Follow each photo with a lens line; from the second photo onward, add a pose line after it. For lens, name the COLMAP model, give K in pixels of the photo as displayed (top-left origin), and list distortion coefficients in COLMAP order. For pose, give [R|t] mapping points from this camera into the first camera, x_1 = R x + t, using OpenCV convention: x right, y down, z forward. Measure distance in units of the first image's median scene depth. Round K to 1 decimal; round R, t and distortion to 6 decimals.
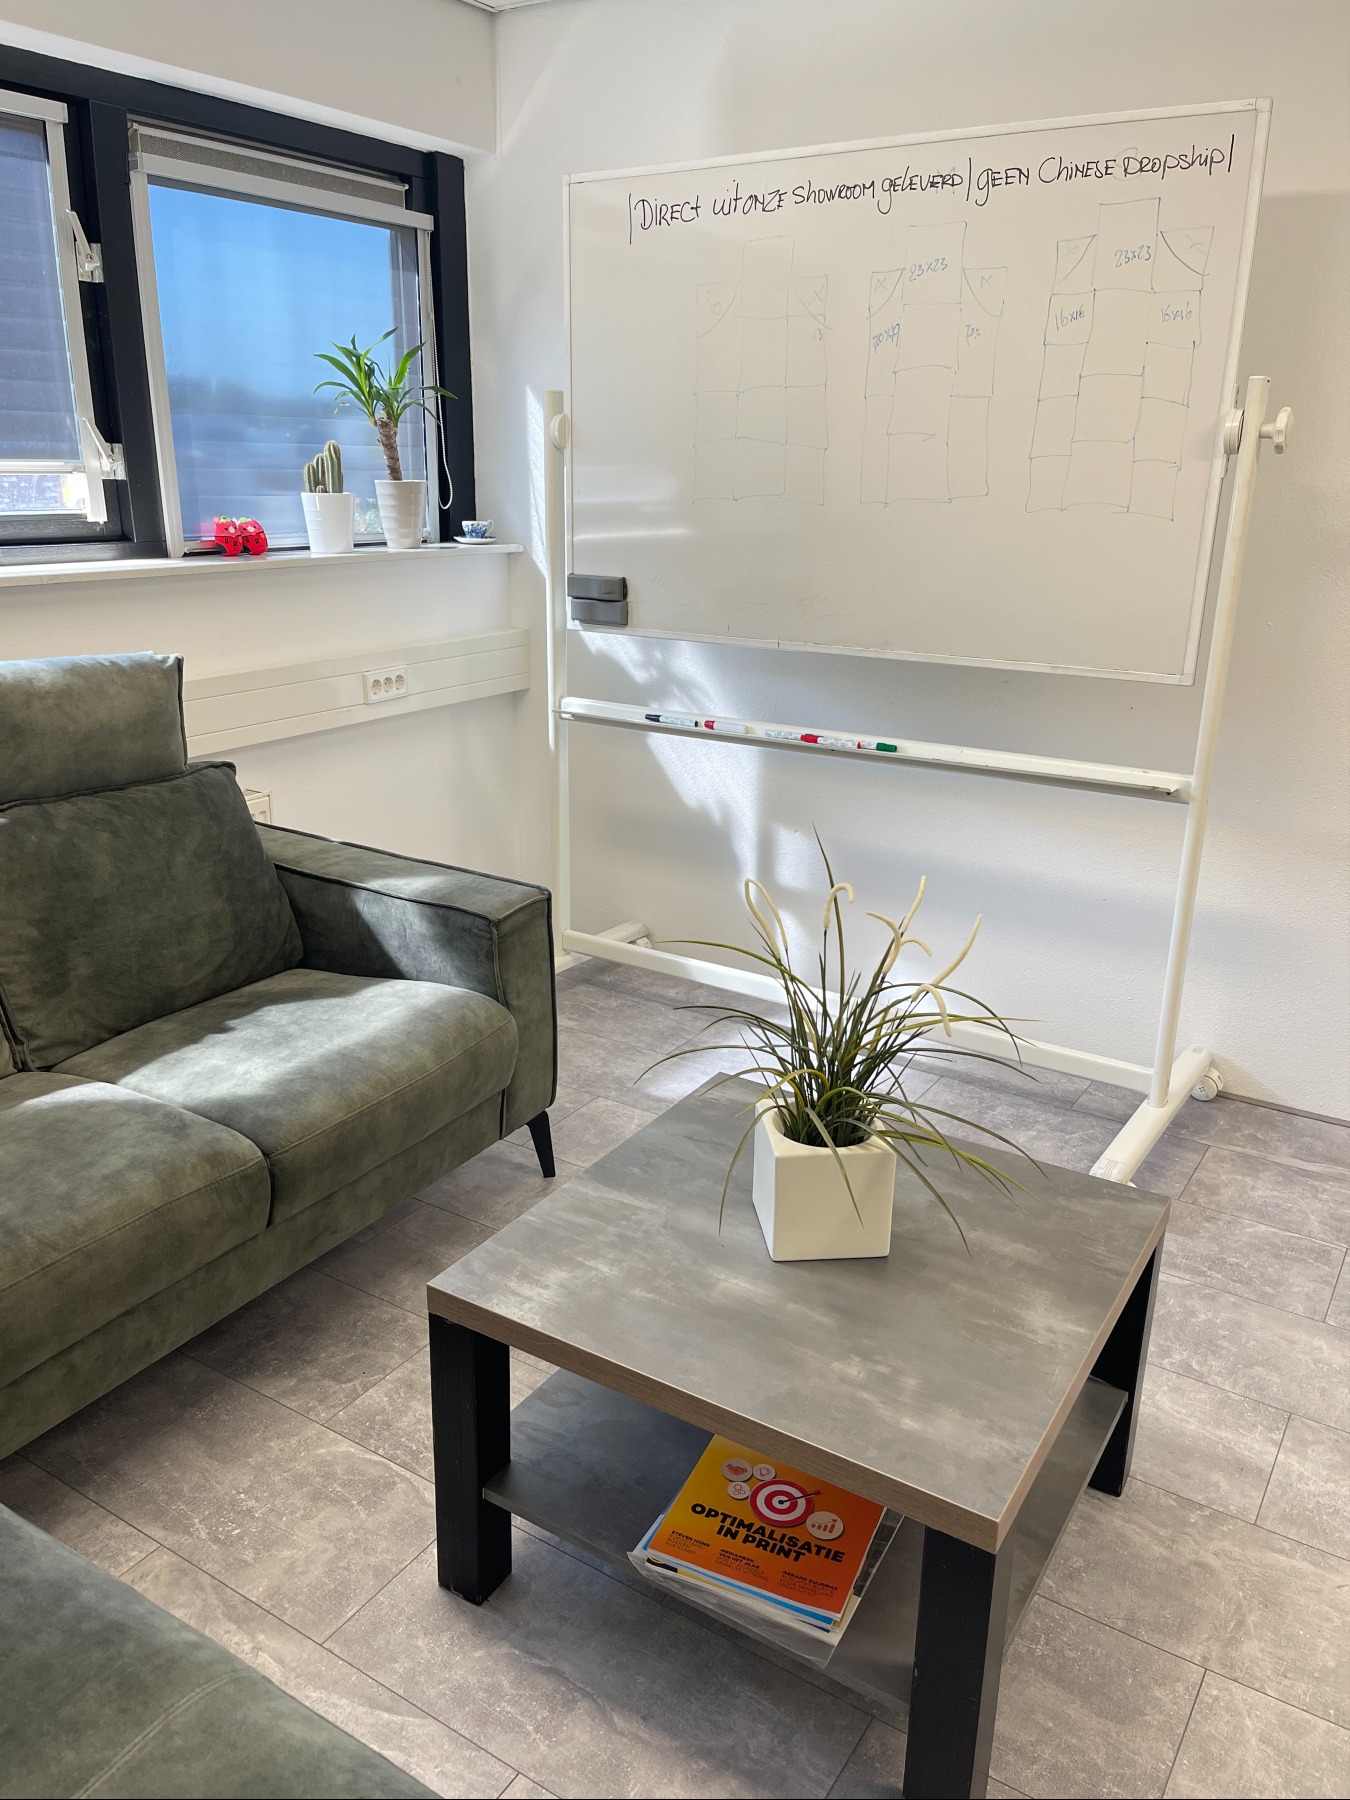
lens RADIAL K [[1365.0, 0, 679.1], [0, 1365.0, 901.2], [0, 0, 1]] dist [0.063030, -0.052336]
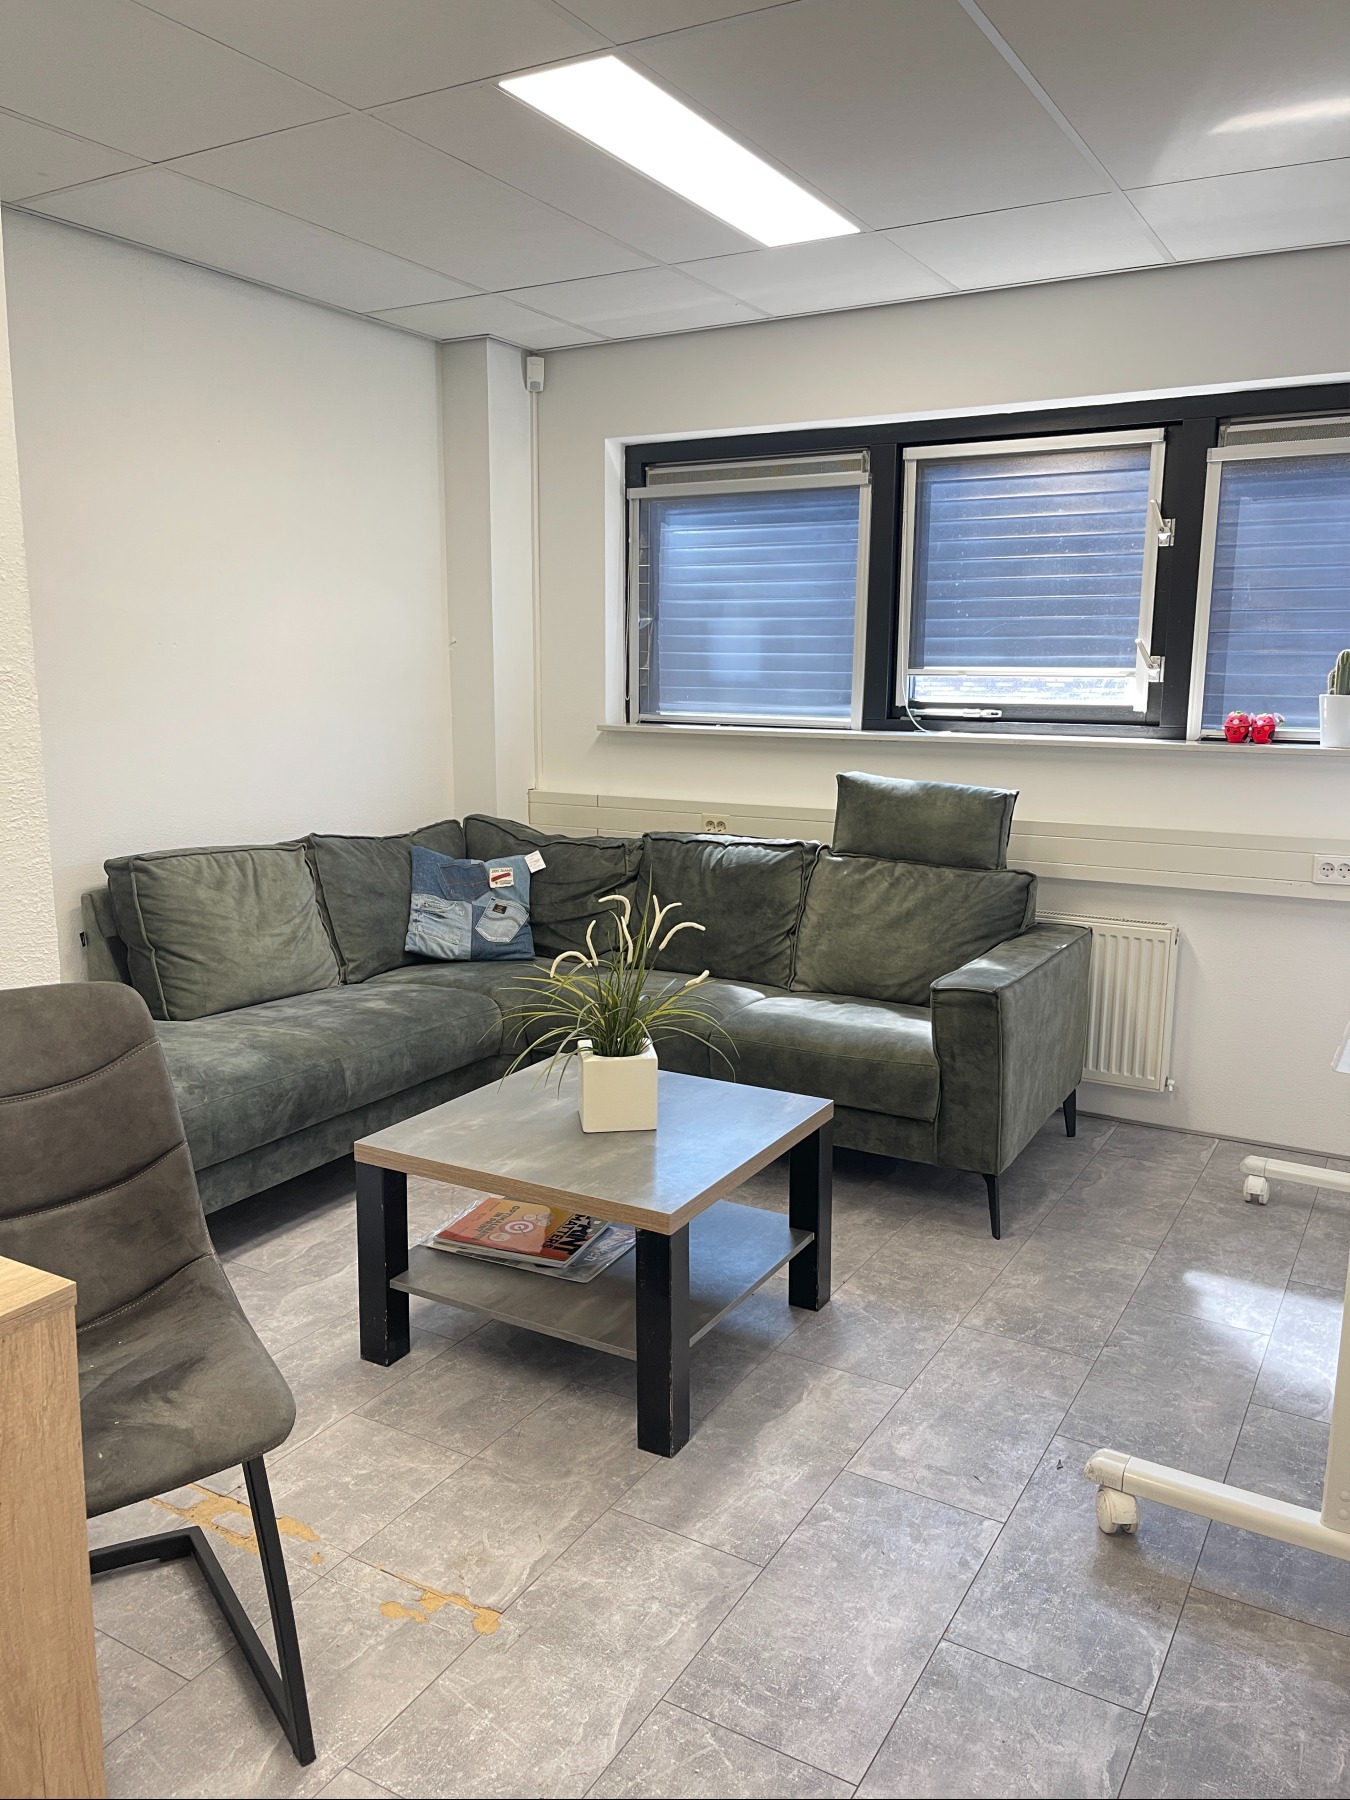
lens RADIAL K [[1365.0, 0, 677.4], [0, 1365.0, 906.4], [0, 0, 1]] dist [0.063030, -0.052336]
pose [[0.037678, 0.157118, -0.986861, 0.984132], [-0.318719, 0.937874, 0.137151, -0.138260], [0.947100, 0.309363, 0.085413, 0.524969]]
